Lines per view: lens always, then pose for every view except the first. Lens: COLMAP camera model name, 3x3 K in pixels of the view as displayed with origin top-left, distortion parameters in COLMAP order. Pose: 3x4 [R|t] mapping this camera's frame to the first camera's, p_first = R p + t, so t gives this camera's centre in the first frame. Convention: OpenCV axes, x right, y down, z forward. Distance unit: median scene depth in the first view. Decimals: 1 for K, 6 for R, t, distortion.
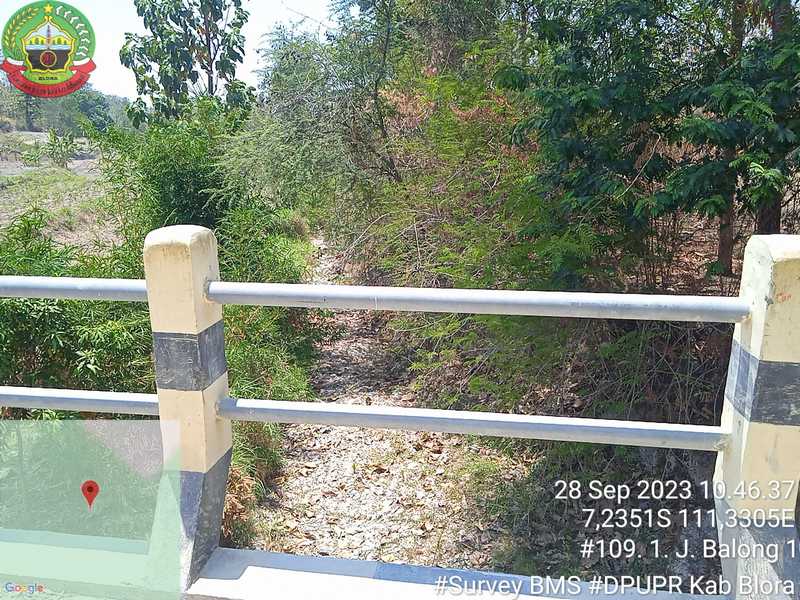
lens RADIAL K [[656.3, 0, 400.5], [0, 656.3, 305.0], [0, 0, 1]] dist [0.062513, -0.083703]
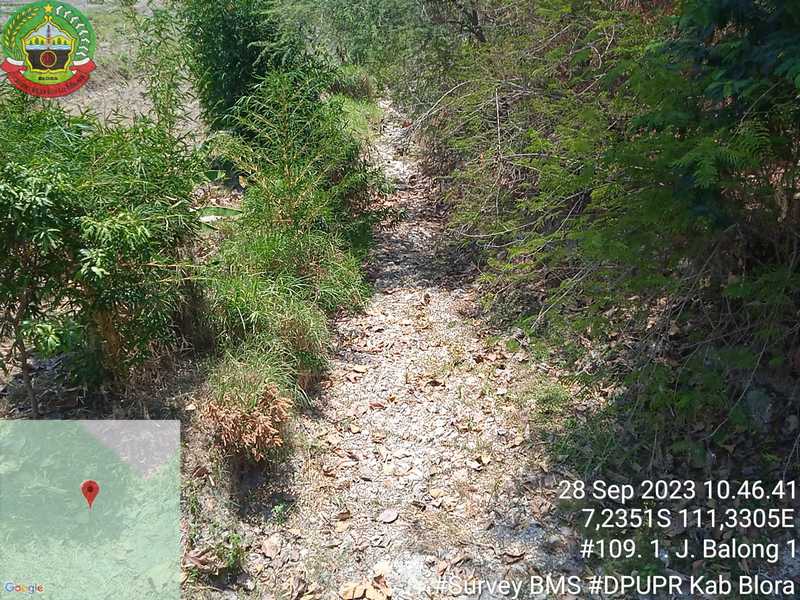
lens RADIAL K [[656.3, 0, 400.5], [0, 656.3, 305.0], [0, 0, 1]] dist [0.062513, -0.083703]
pose [[0.993288, 0.077925, -0.085476, -0.009473], [-0.059105, 0.977181, 0.204018, -0.036003], [0.099424, -0.197597, 0.975228, 0.143363]]
